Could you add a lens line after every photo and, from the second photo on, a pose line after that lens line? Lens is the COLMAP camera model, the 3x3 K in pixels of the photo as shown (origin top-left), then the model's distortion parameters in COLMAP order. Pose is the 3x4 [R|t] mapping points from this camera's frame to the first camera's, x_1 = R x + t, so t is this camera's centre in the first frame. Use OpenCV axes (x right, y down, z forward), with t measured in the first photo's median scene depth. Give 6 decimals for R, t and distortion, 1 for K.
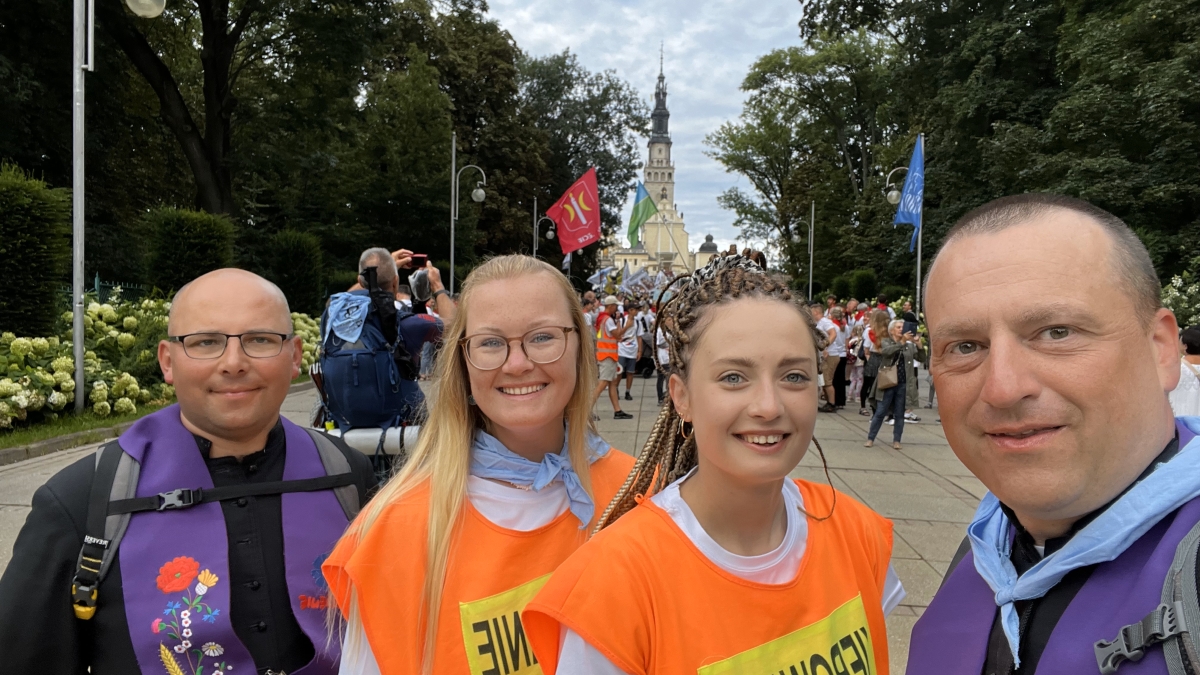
lens RADIAL K [[819.0, 0, 598.1], [0, 819.0, 349.0], [0, 0, 1]] dist [0.032715, -0.043884]
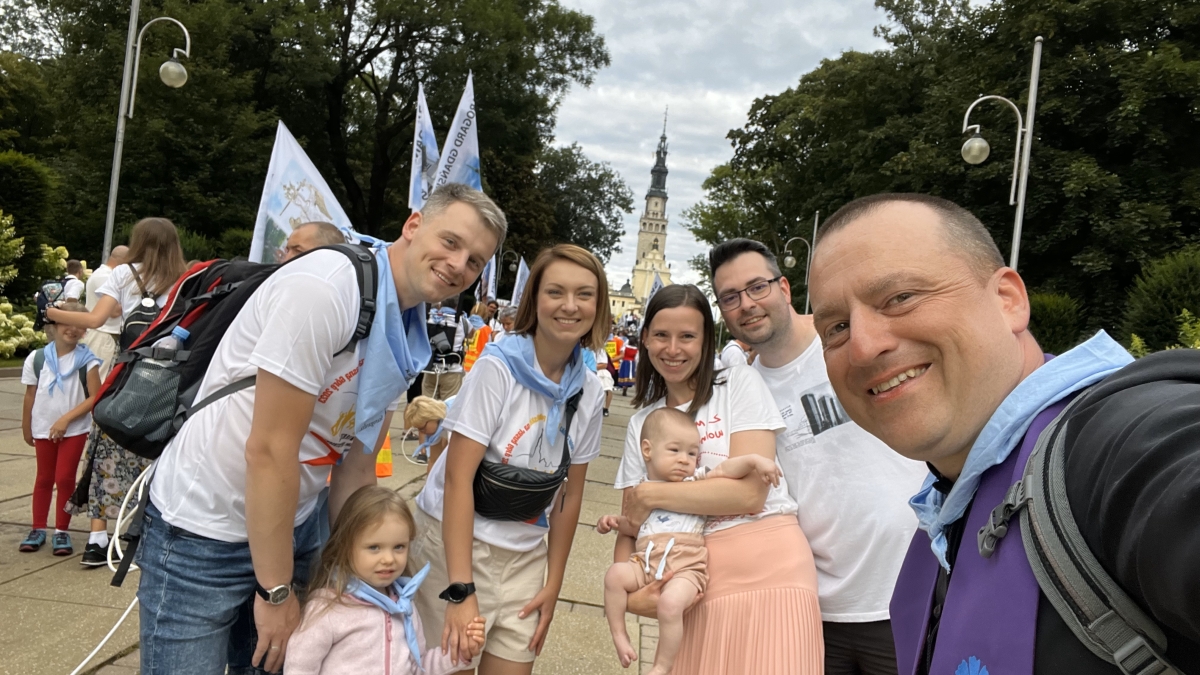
lens RADIAL K [[819.0, 0, 613.6], [0, 819.0, 359.2], [0, 0, 1]] dist [0.032715, -0.043884]
pose [[0.994886, 0.095448, 0.033045, 0.009654], [-0.094312, 0.994949, -0.034374, 0.014663], [-0.036159, 0.031081, 0.998863, -0.221407]]
